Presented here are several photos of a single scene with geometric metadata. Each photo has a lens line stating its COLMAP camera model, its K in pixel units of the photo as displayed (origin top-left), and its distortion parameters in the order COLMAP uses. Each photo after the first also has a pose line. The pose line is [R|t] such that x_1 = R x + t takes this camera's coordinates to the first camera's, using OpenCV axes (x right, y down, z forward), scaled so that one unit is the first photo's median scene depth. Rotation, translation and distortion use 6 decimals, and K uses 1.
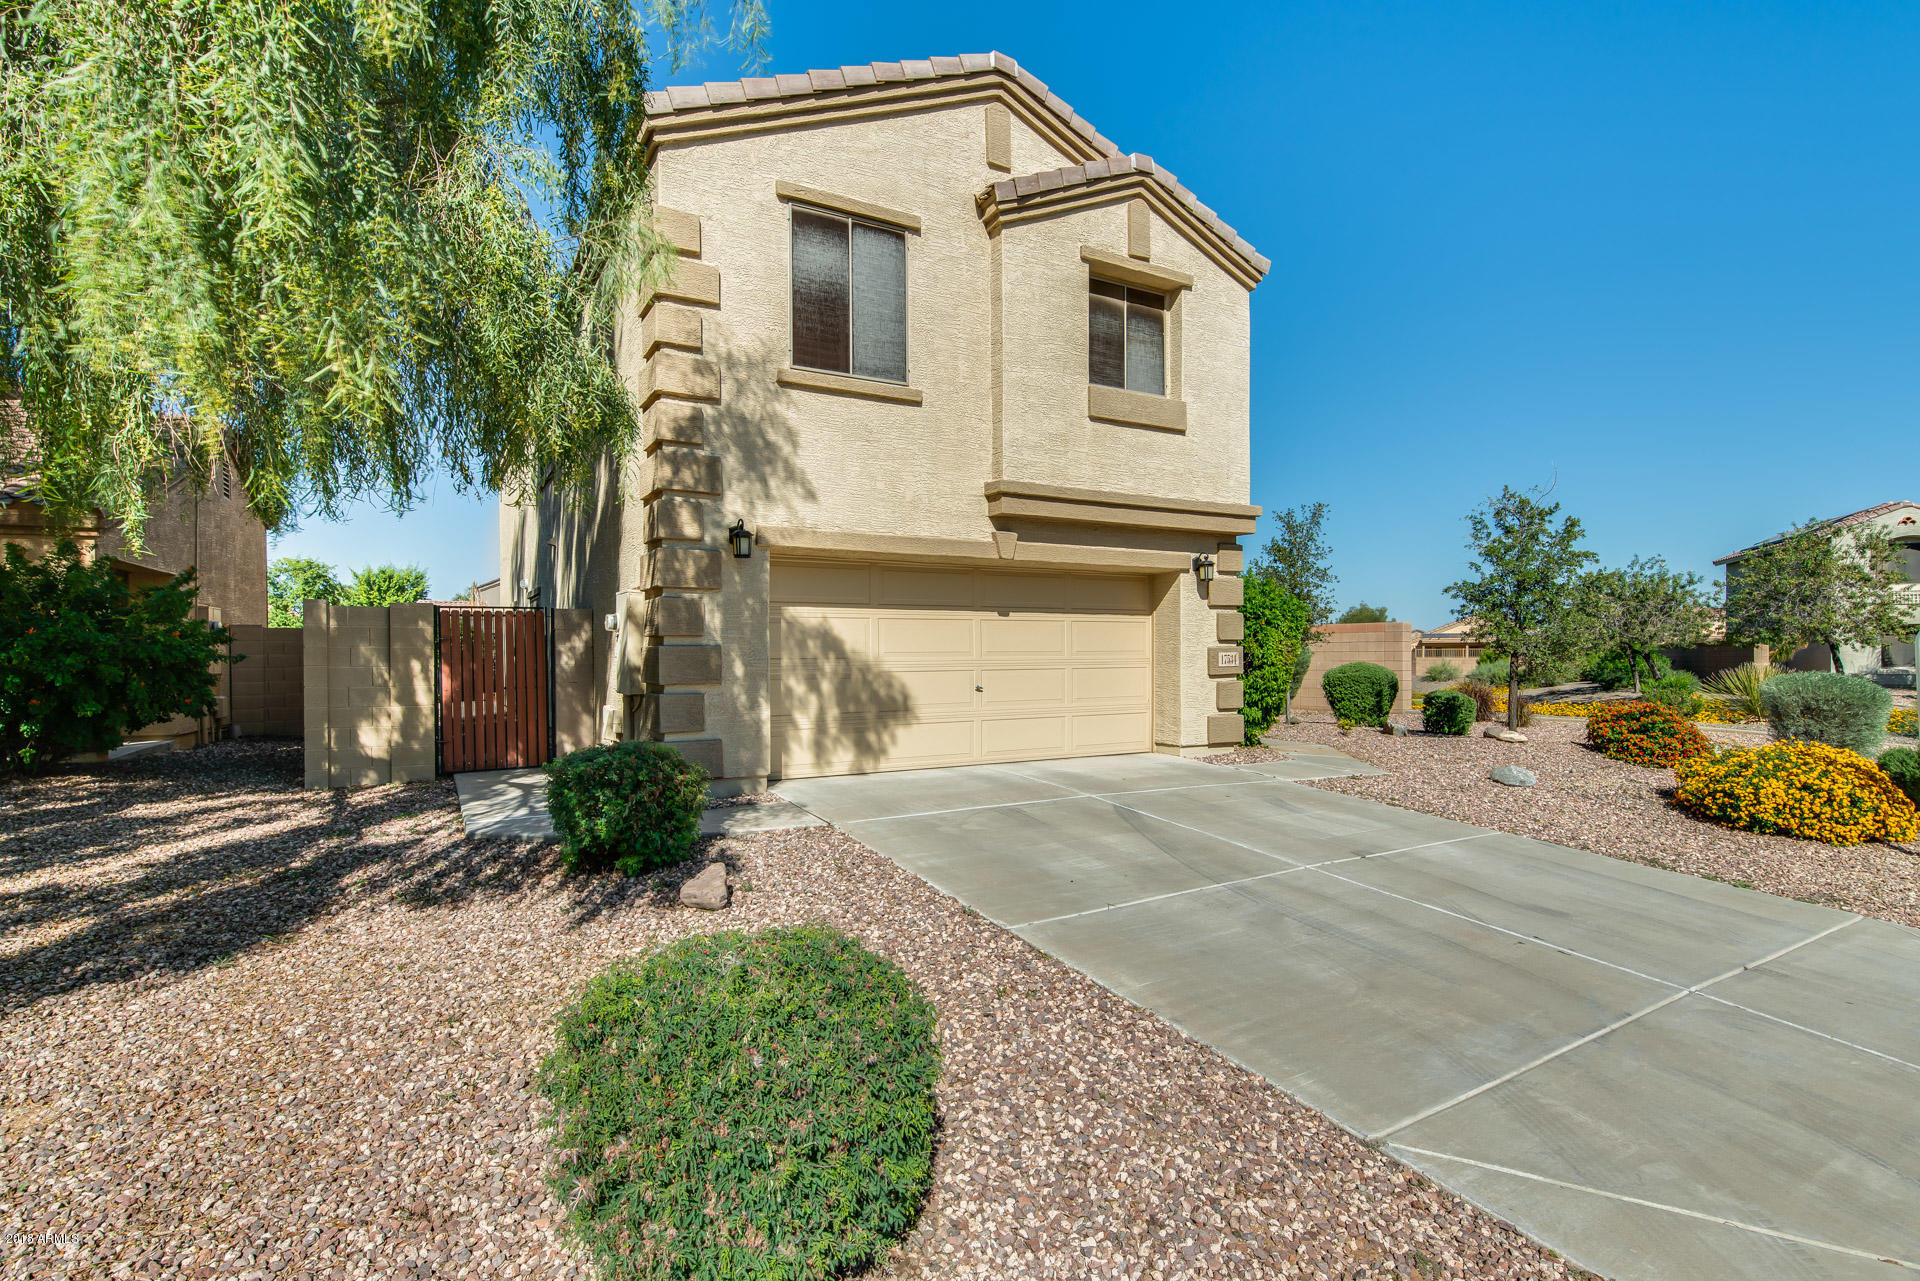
lens RADIAL K [[905.9, 0, 1072.2], [0, 905.9, 634.8], [0, 0, 1]] dist [0.001757, -0.000009]
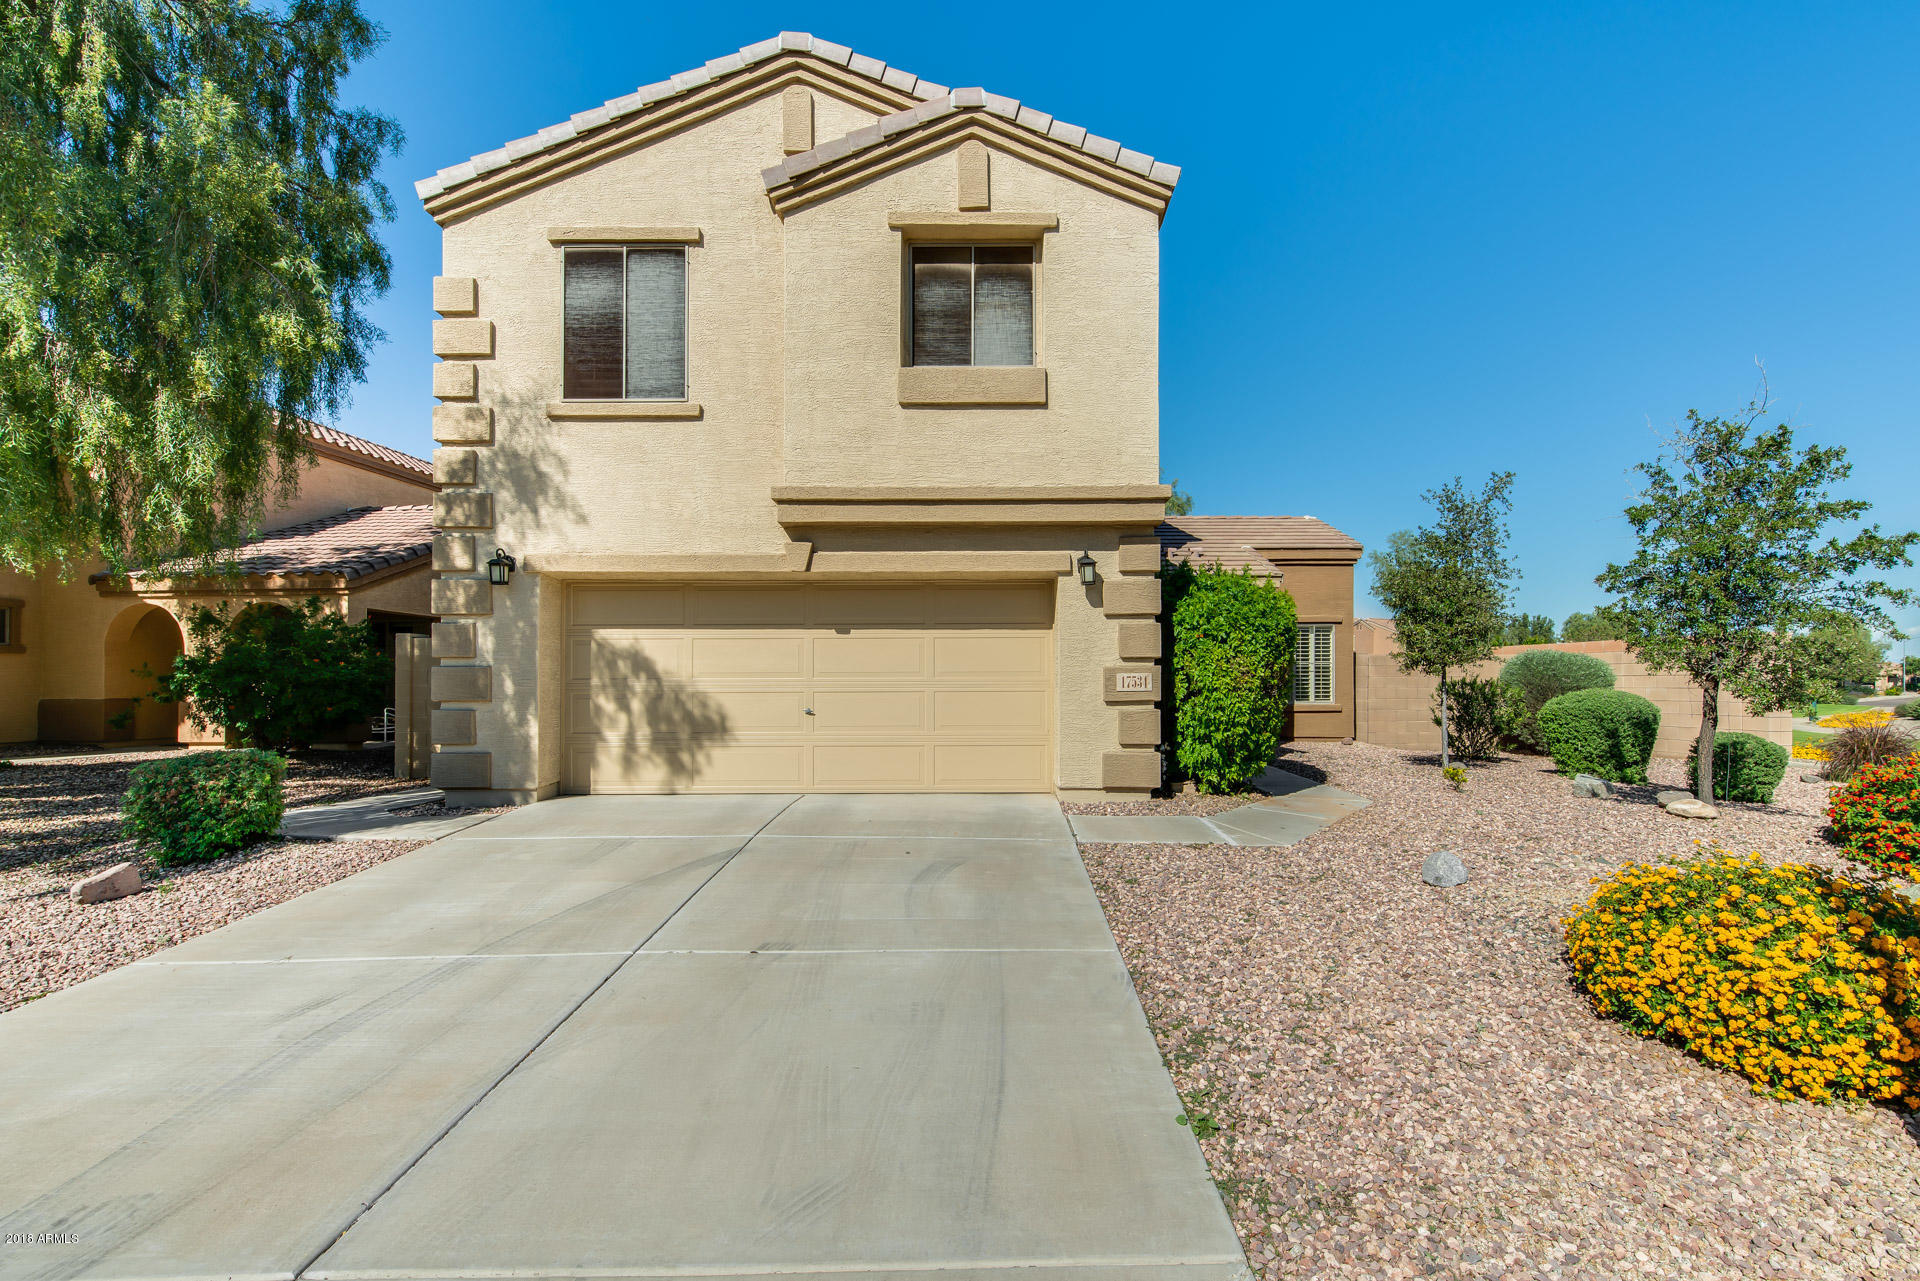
lens RADIAL K [[904.4, 0, 953.4], [0, 904.4, 645.9], [0, 0, 1]] dist [-0.000031, -0.000634]
pose [[0.859217, -0.014222, -0.511413, 0.557620], [0.008018, 0.999865, -0.014334, 0.006814], [0.511548, 0.008216, 0.859215, 0.302594]]
